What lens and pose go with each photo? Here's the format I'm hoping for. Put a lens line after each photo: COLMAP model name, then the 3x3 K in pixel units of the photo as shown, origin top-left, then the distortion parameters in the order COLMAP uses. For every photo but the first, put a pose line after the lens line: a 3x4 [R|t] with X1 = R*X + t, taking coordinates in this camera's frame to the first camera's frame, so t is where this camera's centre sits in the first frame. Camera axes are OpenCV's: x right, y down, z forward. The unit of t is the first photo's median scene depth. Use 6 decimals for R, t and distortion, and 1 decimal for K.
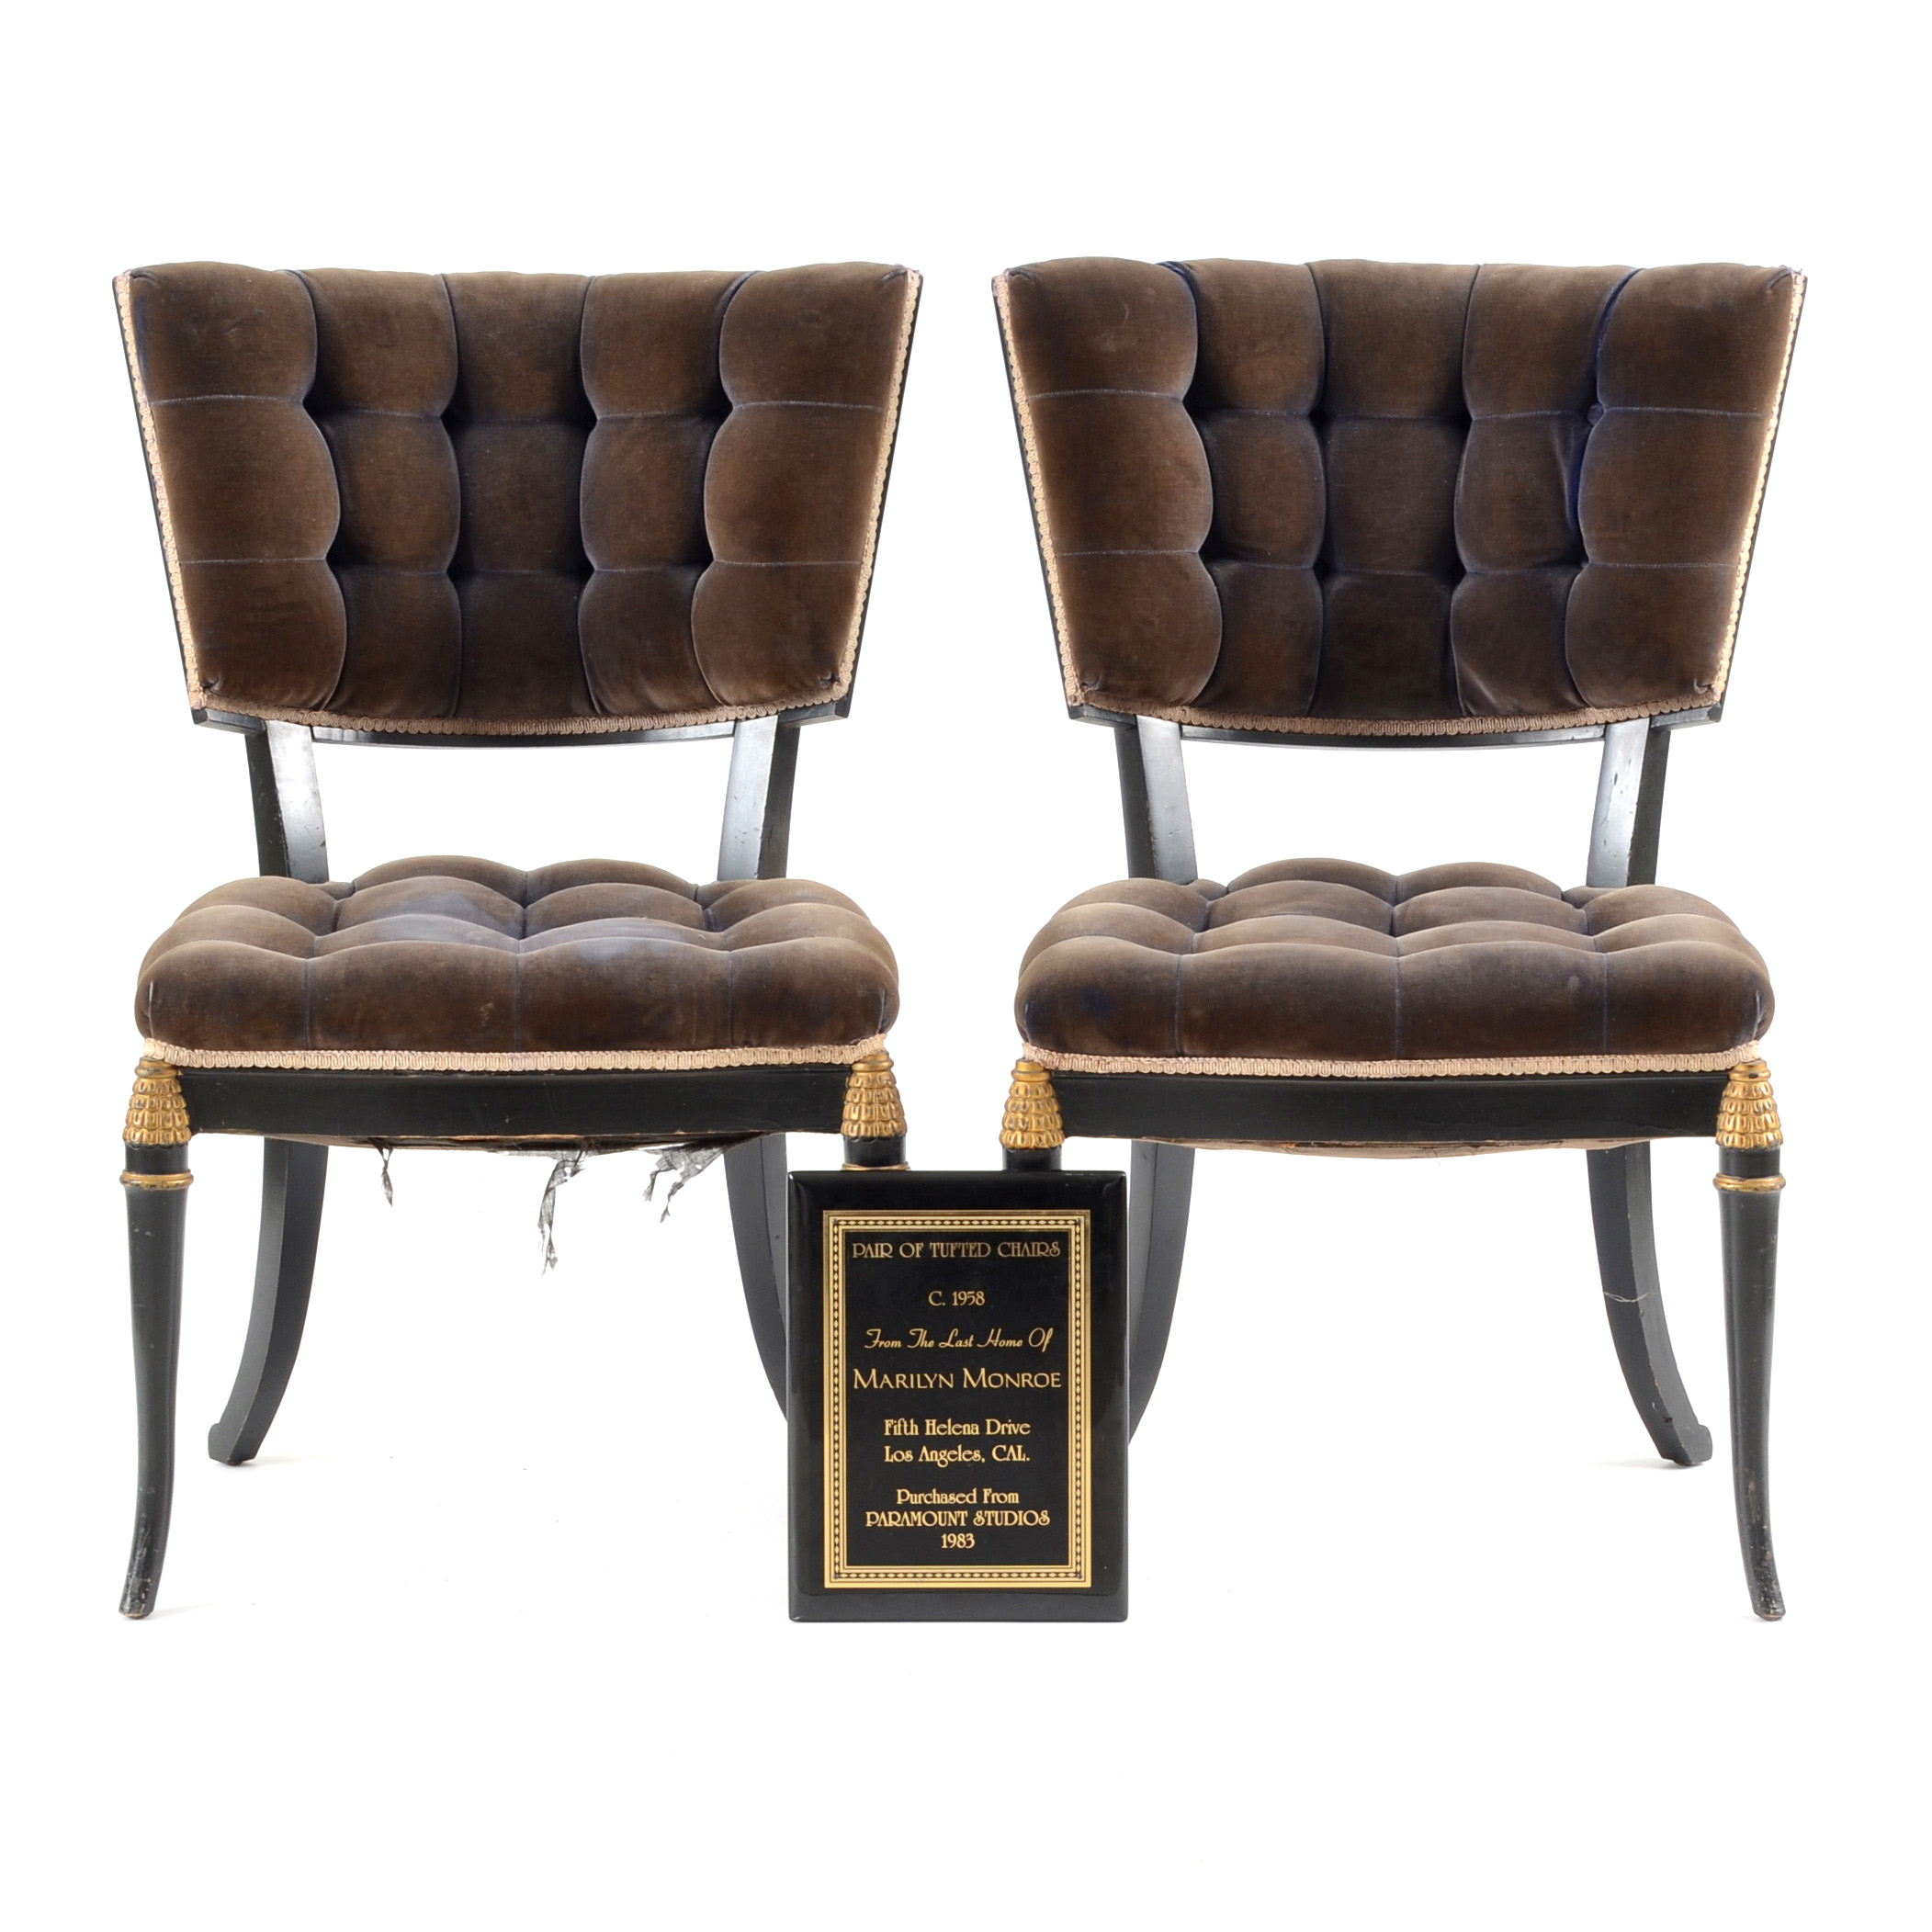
lens RADIAL K [[7289.2, 0, 982.6], [0, 7289.2, 961.7], [0, 0, 1]] dist [0.419270, 0.000000]
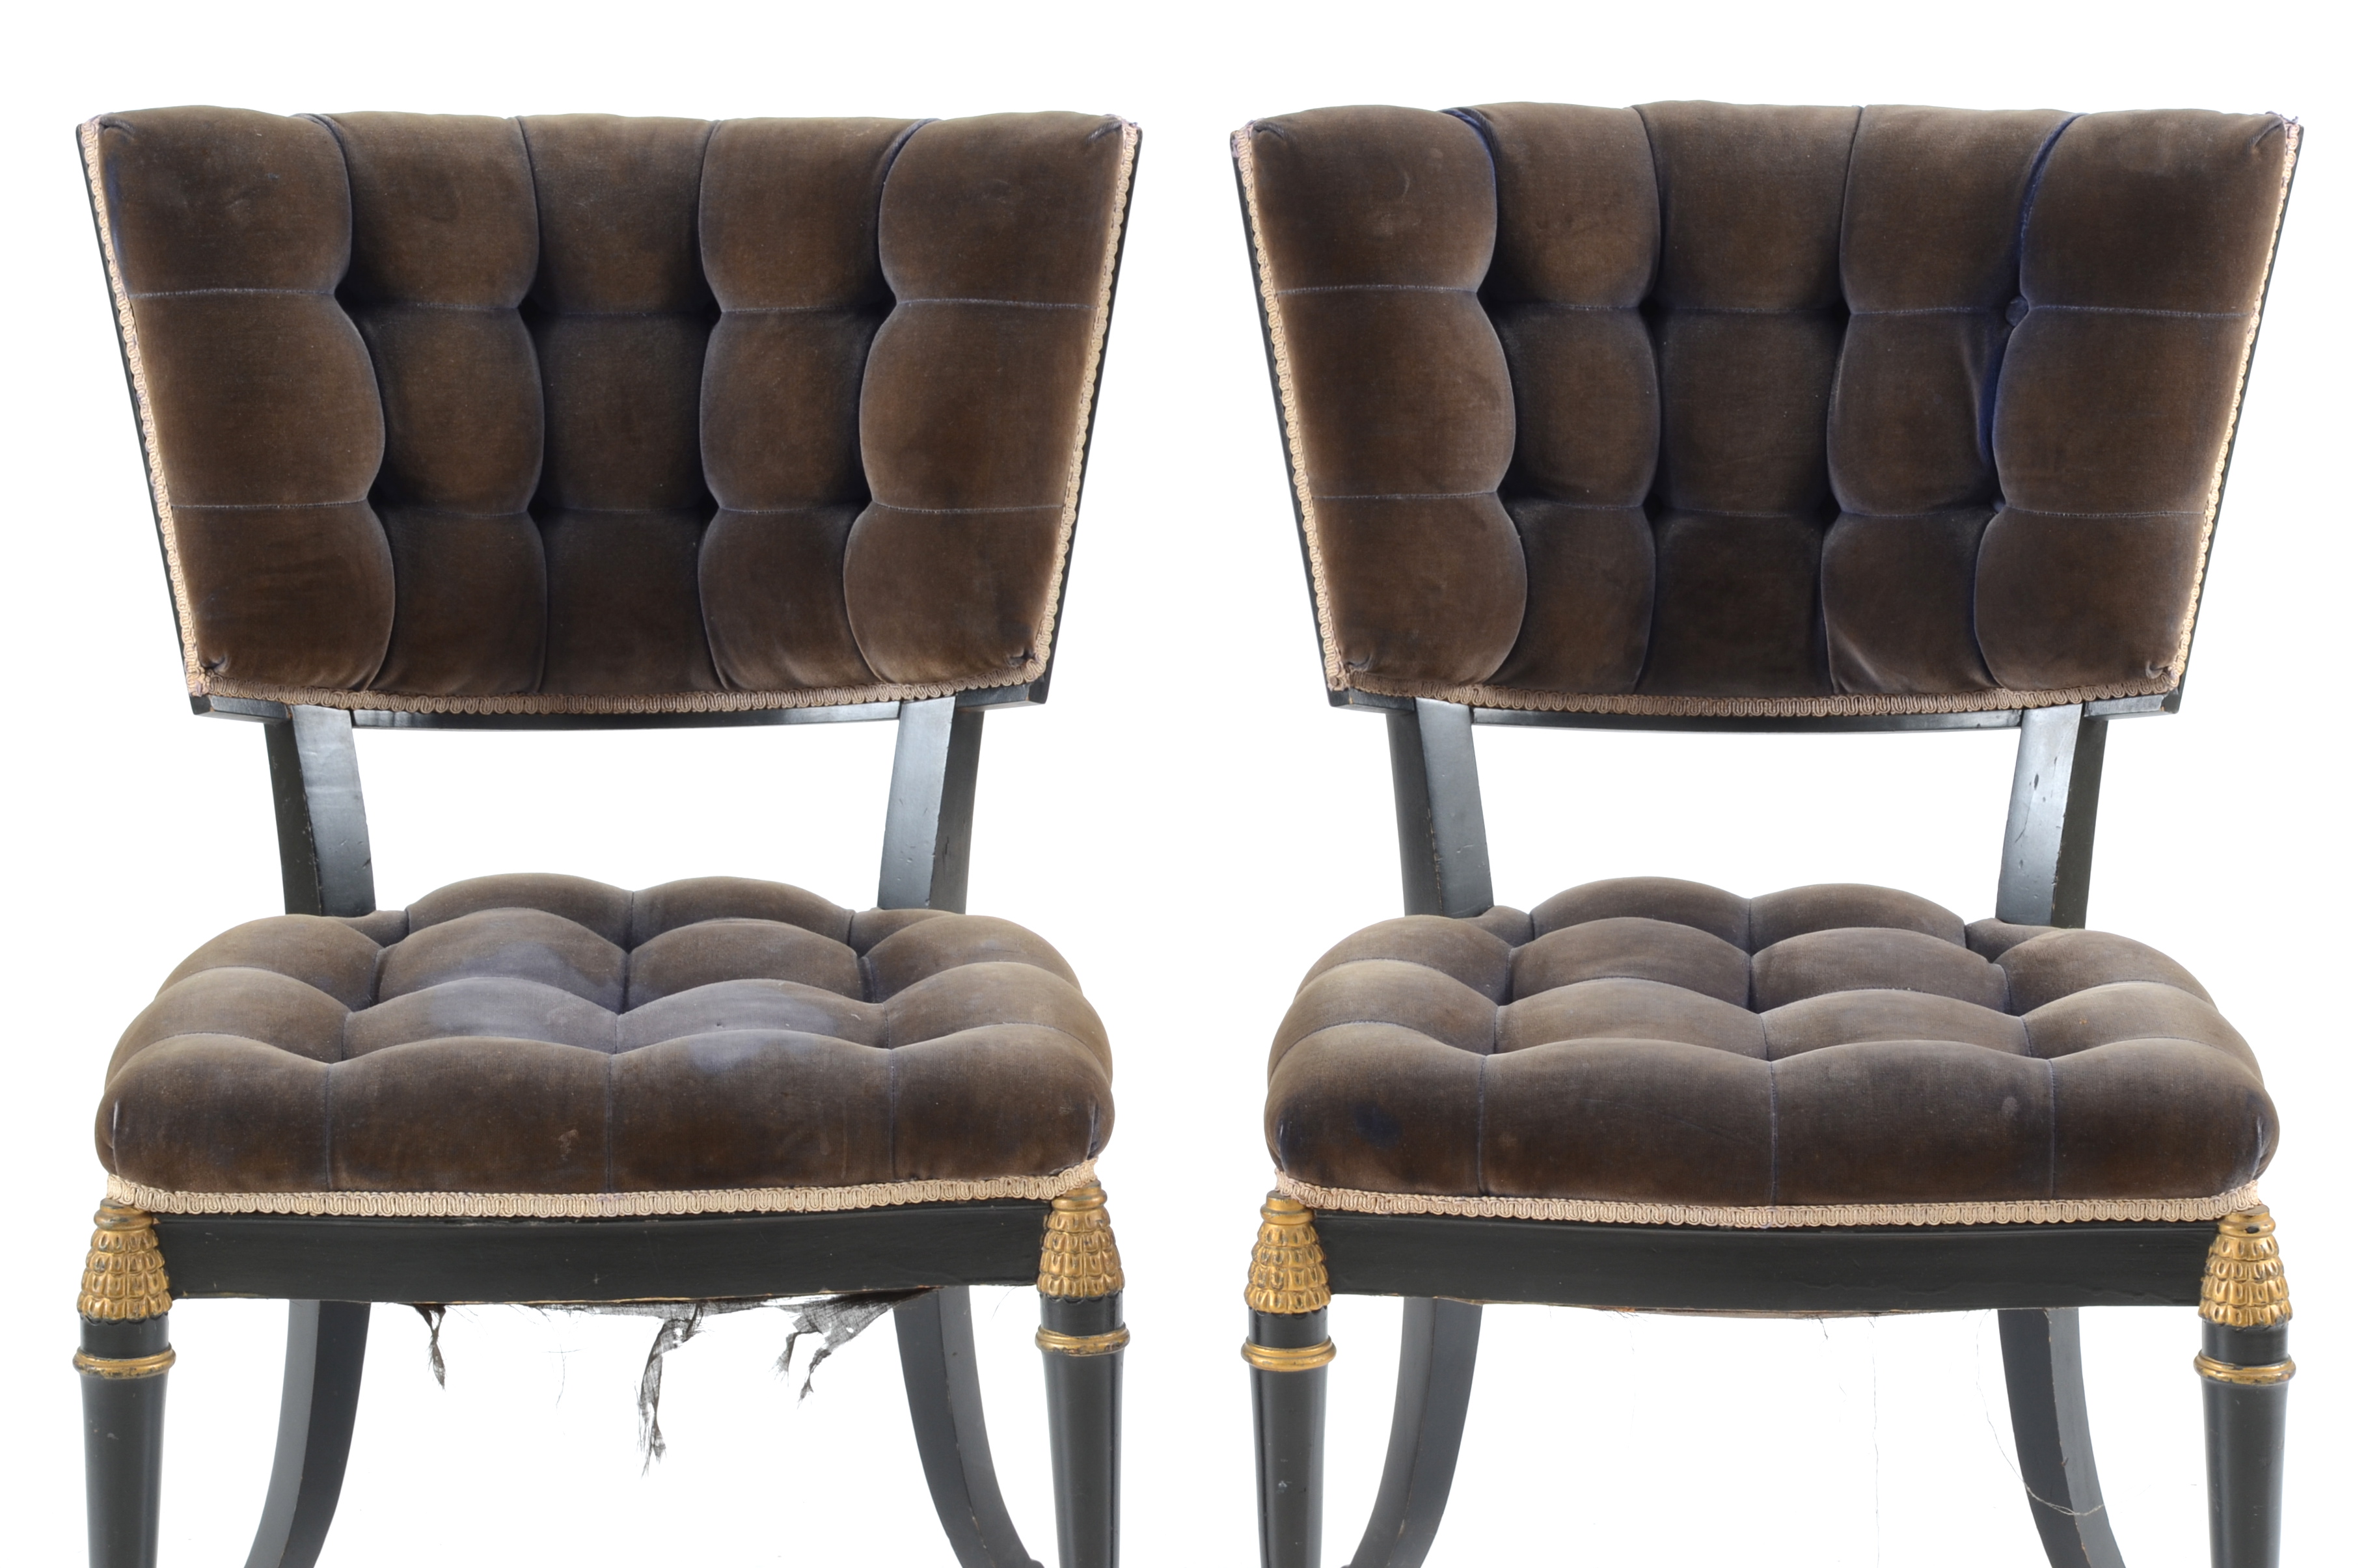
lens RADIAL K [[6635.4, 0, 1188.9], [0, 6635.4, 804.8], [0, 0, 1]] dist [0.729265, 0.000000]
pose [[0.999985, 0.000495, 0.005492, -0.007087], [-0.000819, 0.998239, 0.059312, -0.065053], [-0.005453, -0.059315, 0.998224, 0.293103]]
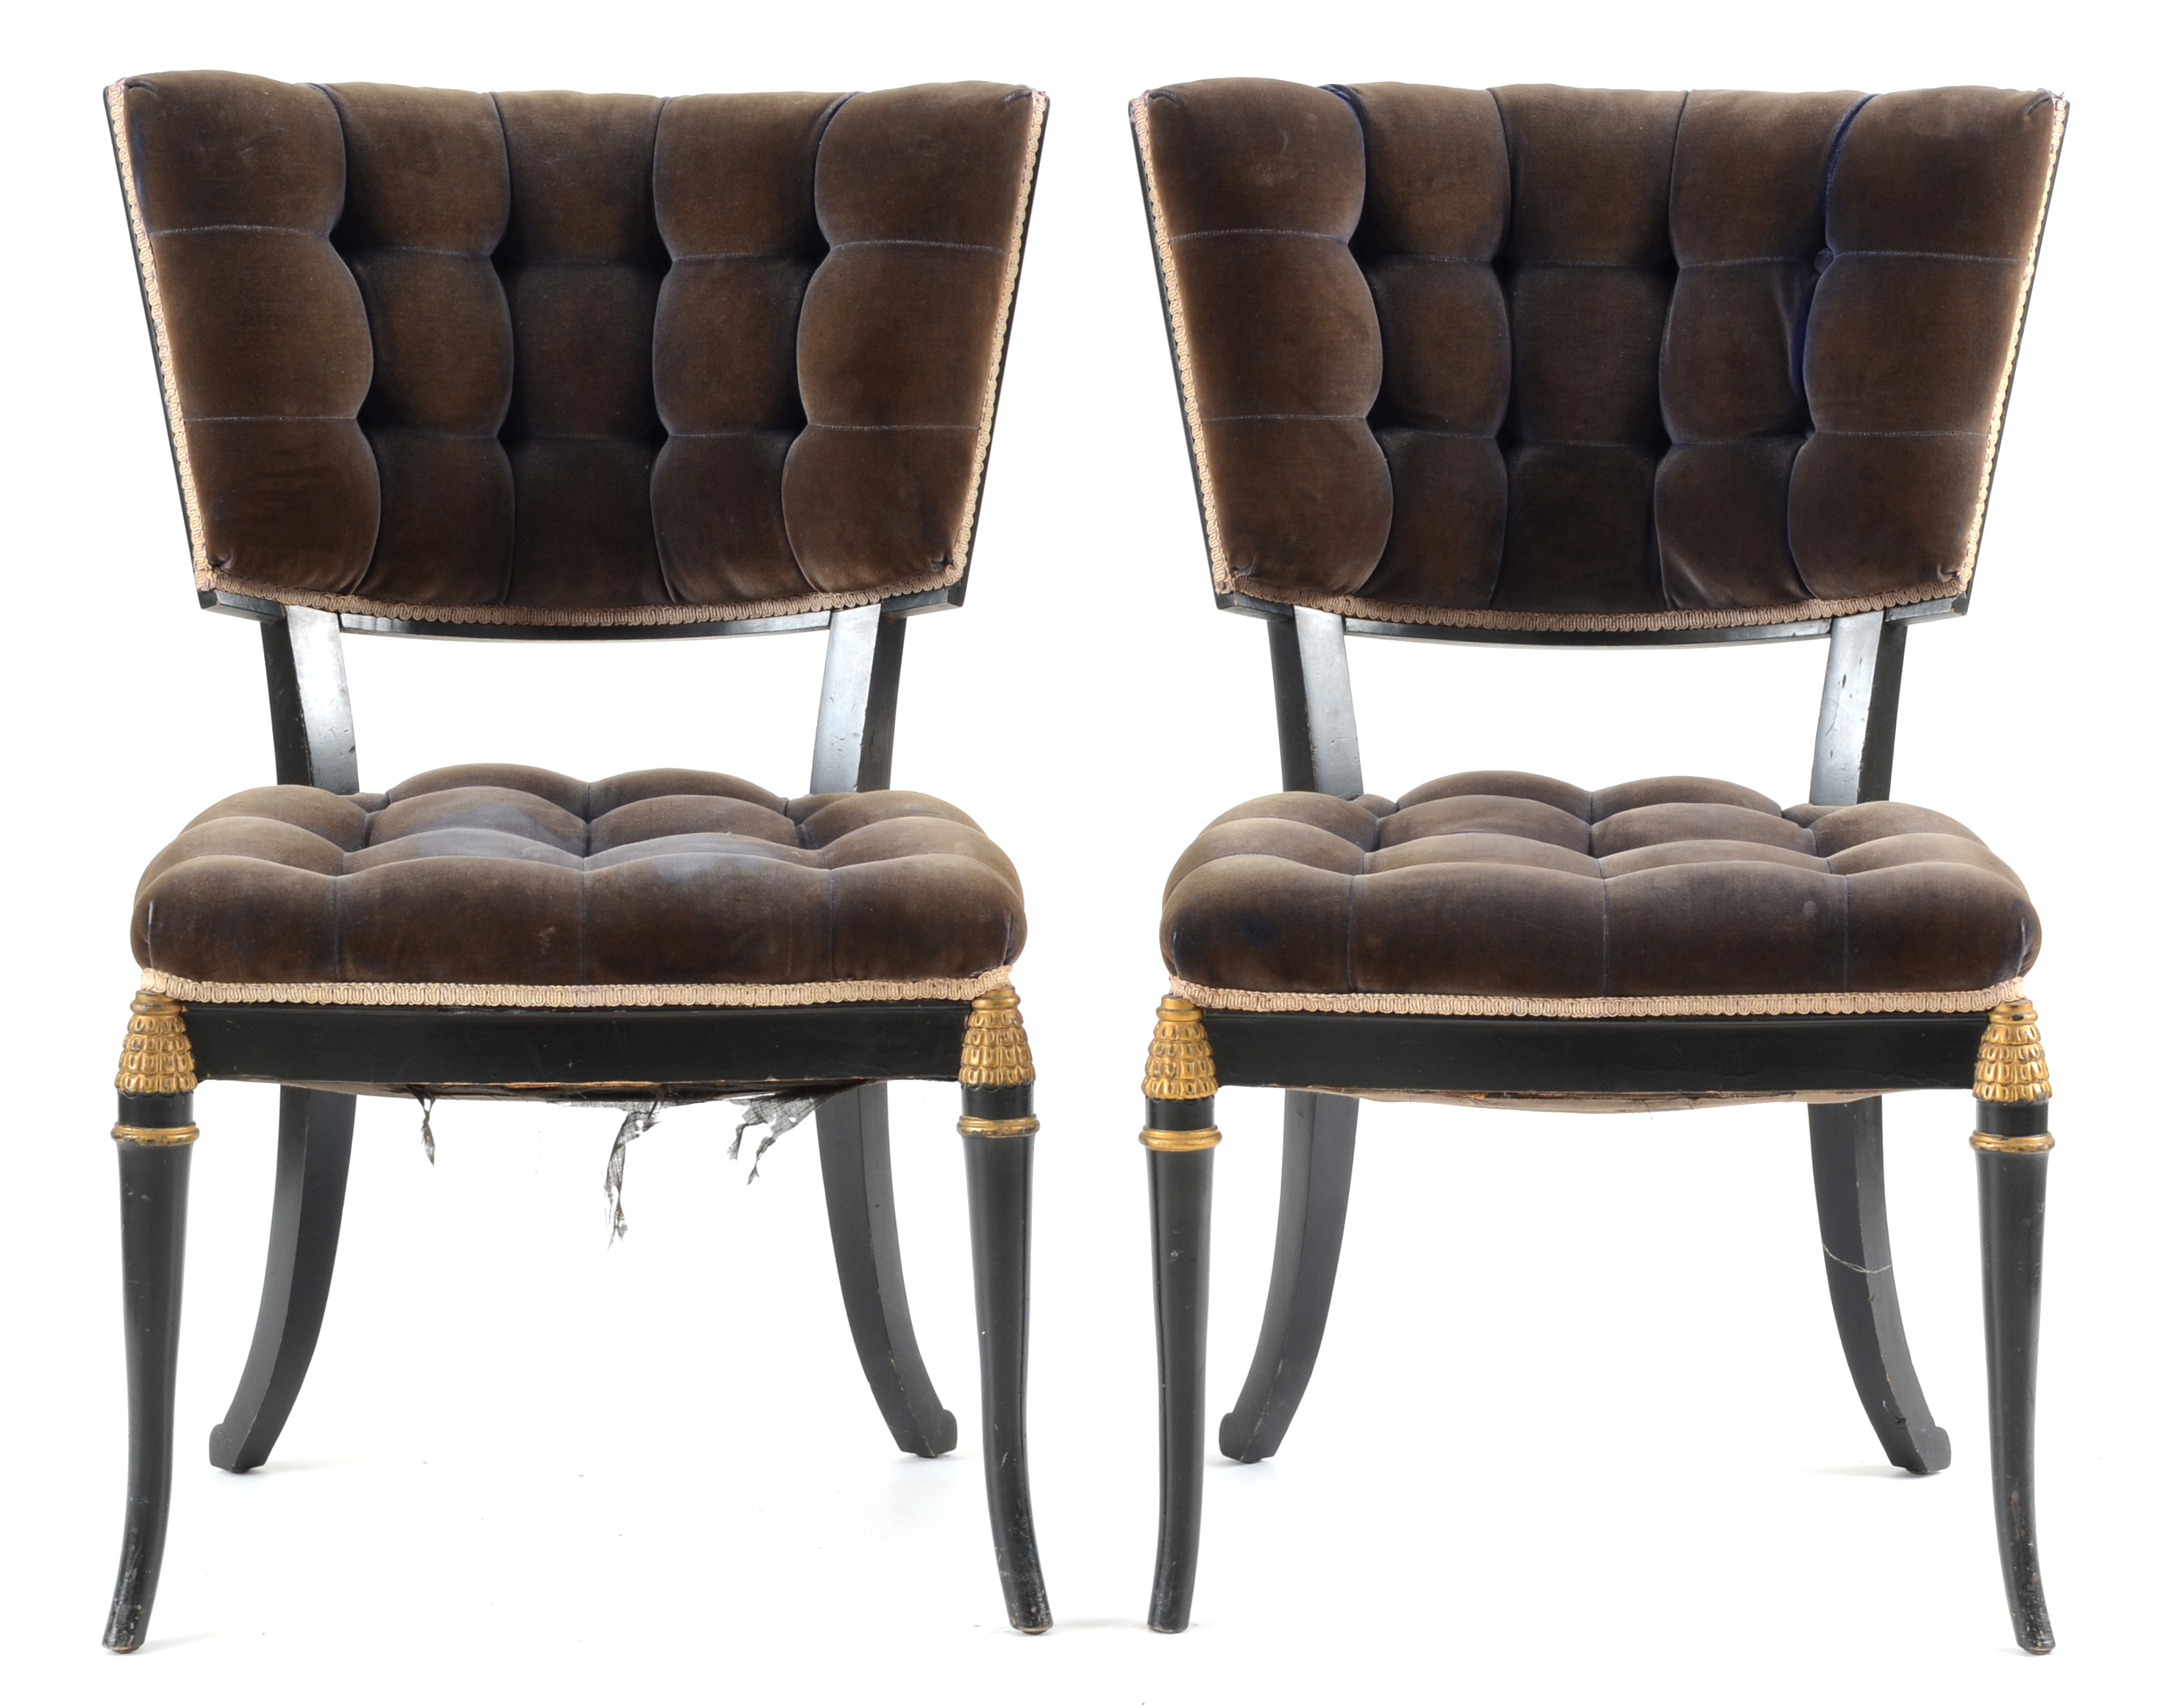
lens RADIAL K [[7599.2, 0, 1187.1], [0, 7599.2, 845.6], [0, 0, 1]] dist [0.736837, 0.000000]
pose [[0.999686, 0.003899, 0.024768, -0.014129], [-0.003484, 0.999853, -0.016793, 0.010221], [-0.024830, 0.016701, 0.999552, 0.093983]]
